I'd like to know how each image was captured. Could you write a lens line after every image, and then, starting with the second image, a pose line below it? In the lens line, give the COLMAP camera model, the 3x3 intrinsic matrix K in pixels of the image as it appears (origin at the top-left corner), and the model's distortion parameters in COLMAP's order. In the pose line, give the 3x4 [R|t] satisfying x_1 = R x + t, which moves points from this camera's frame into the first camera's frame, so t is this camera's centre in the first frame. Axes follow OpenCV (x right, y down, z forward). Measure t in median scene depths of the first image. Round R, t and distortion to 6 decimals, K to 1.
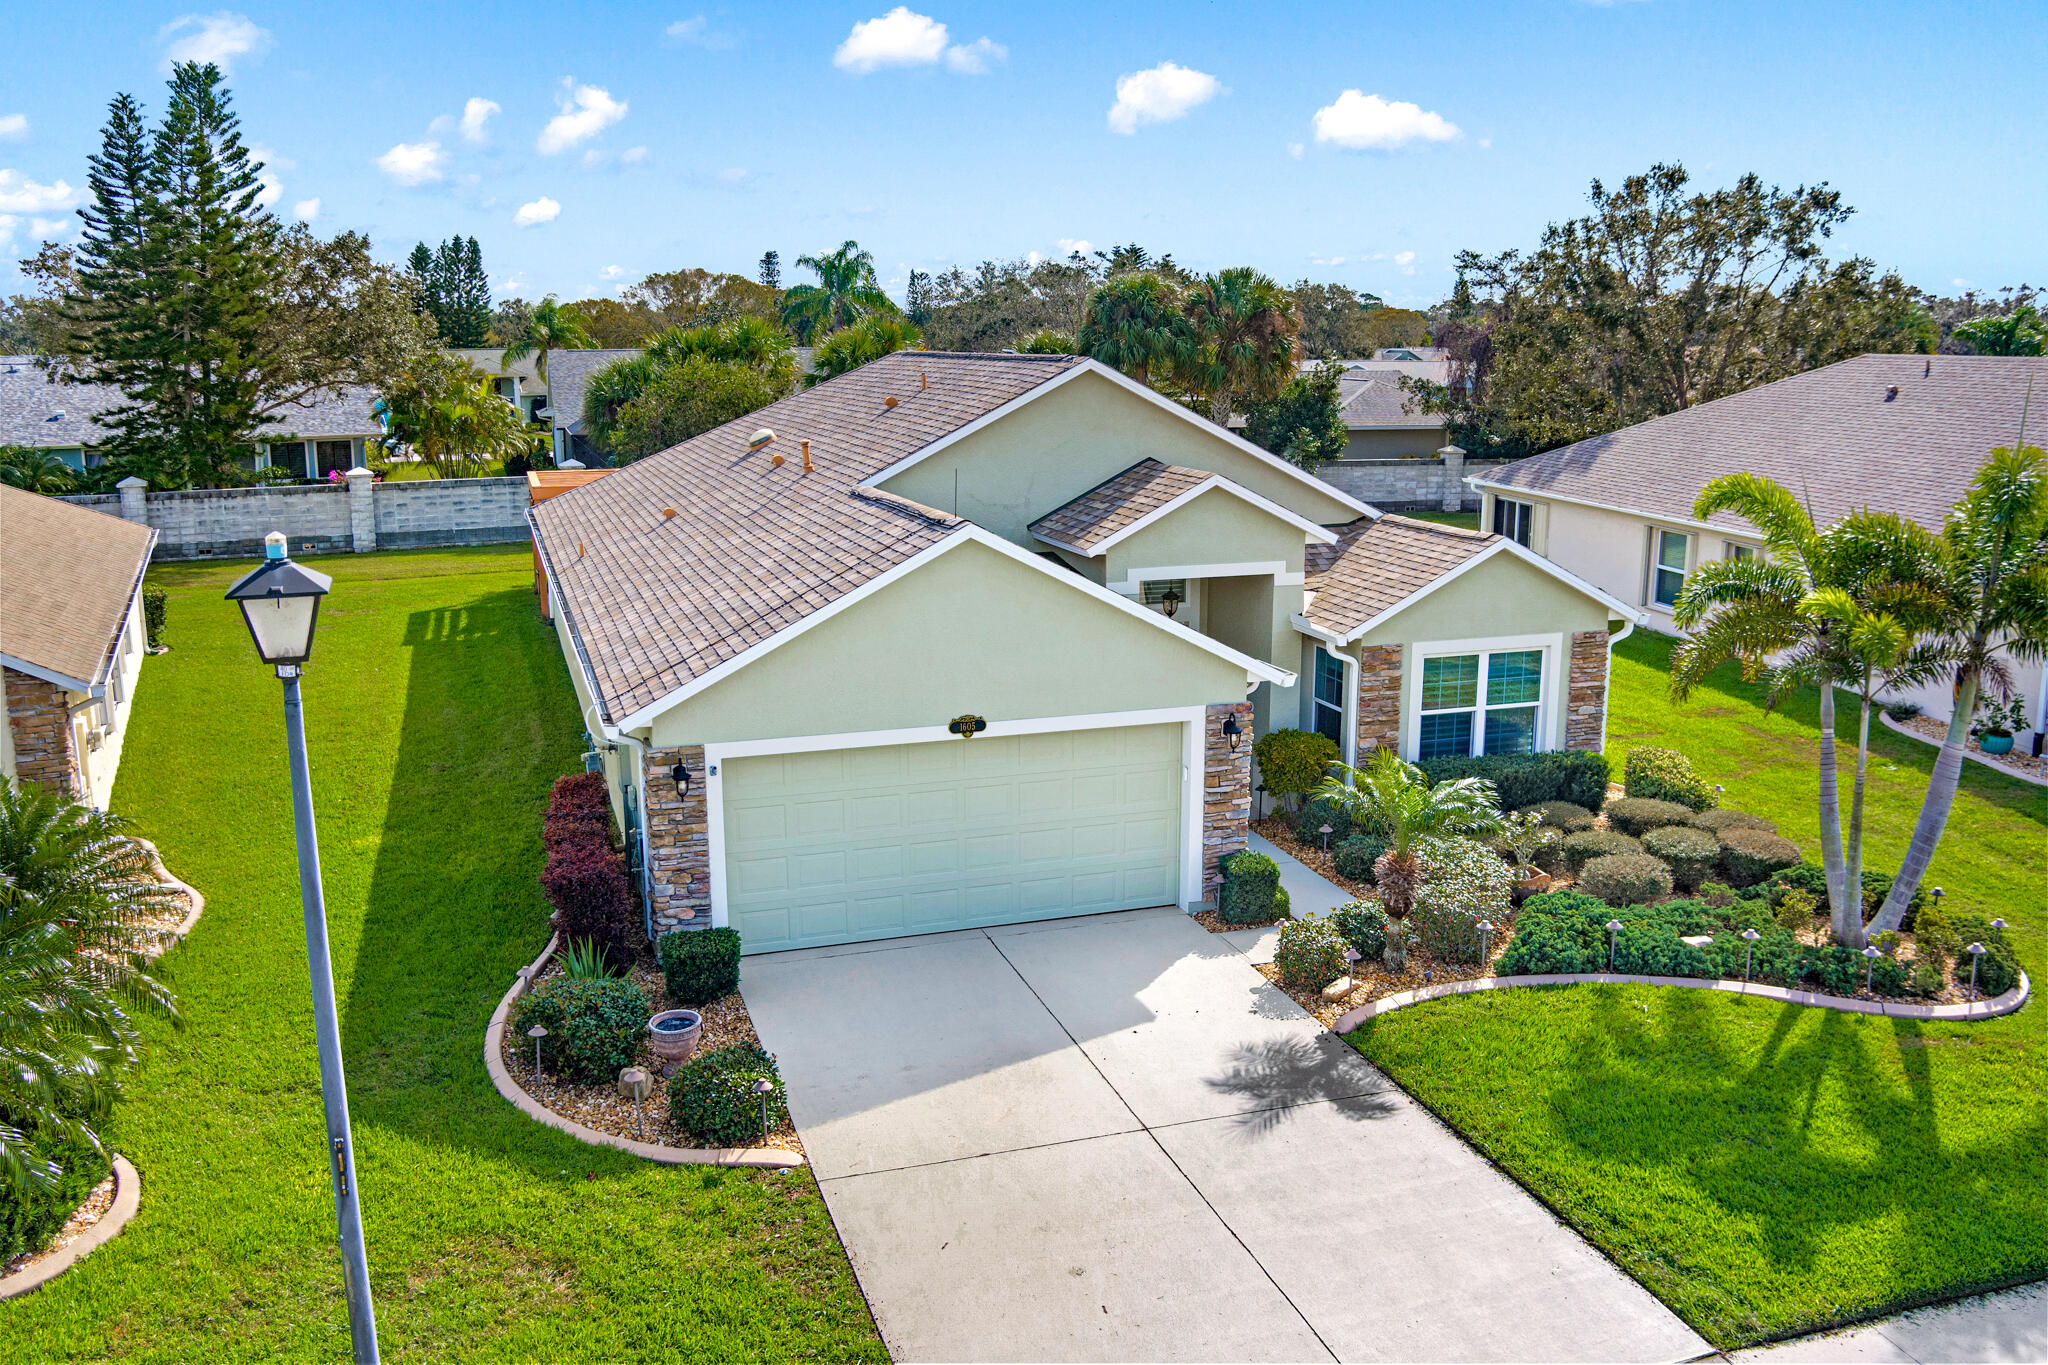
lens RADIAL K [[1716.0, 0, 1005.6], [0, 1716.0, 687.7], [0, 0, 1]] dist [-0.081536, 0.008952]
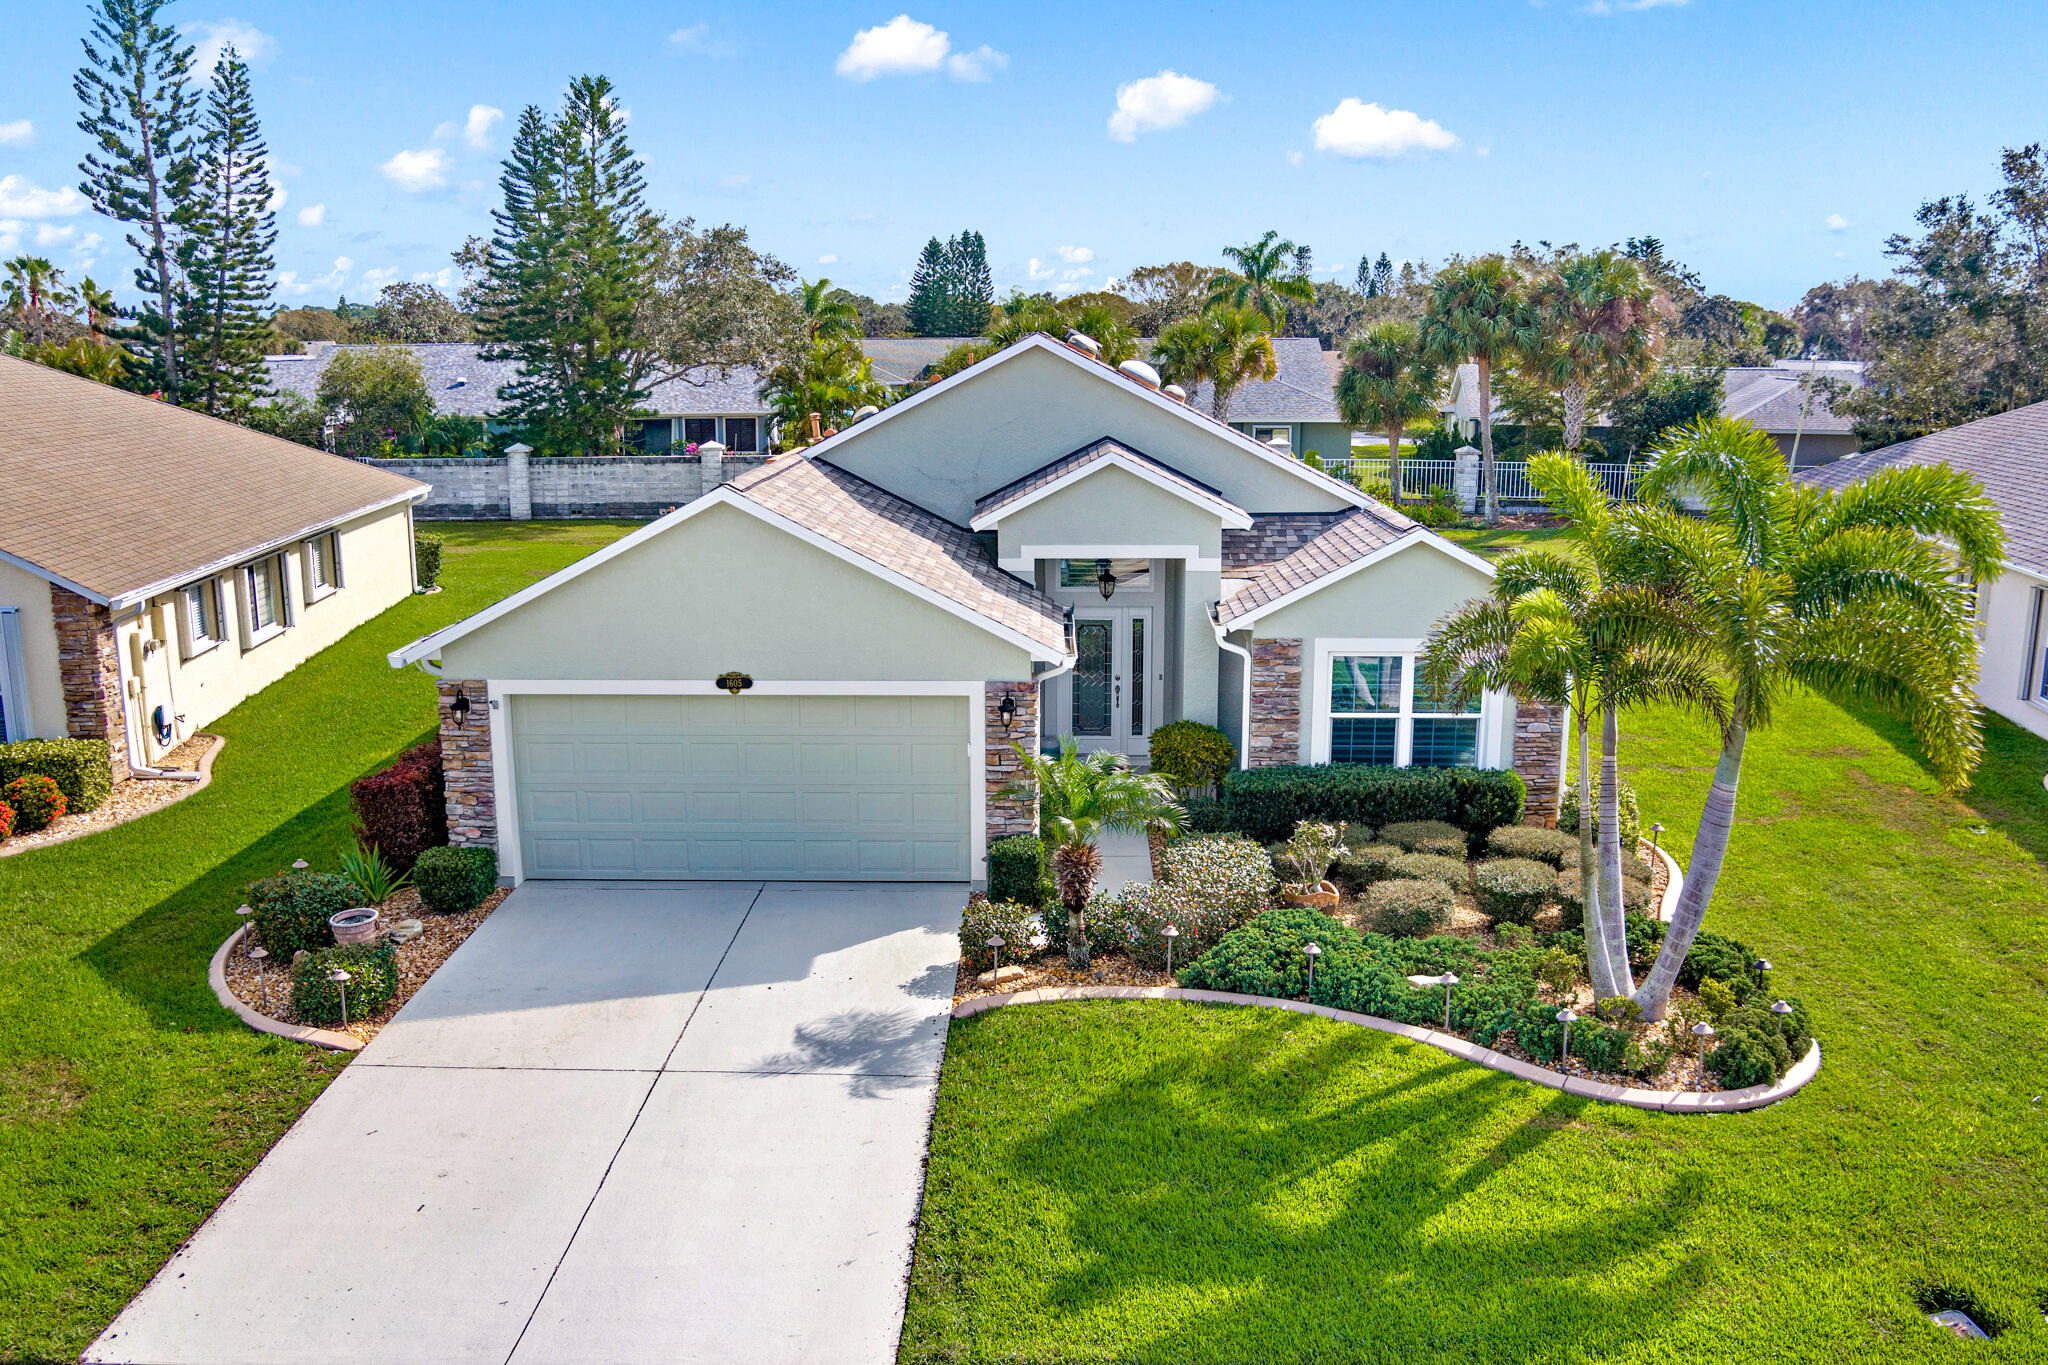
lens RADIAL K [[1716.0, 0, 1005.6], [0, 1716.0, 687.7], [0, 0, 1]] dist [-0.081536, 0.008952]
pose [[0.938614, 0.071238, -0.337533, 0.398296], [-0.070696, 0.997401, 0.013914, -0.000515], [0.337647, 0.010803, 0.941211, 0.065542]]
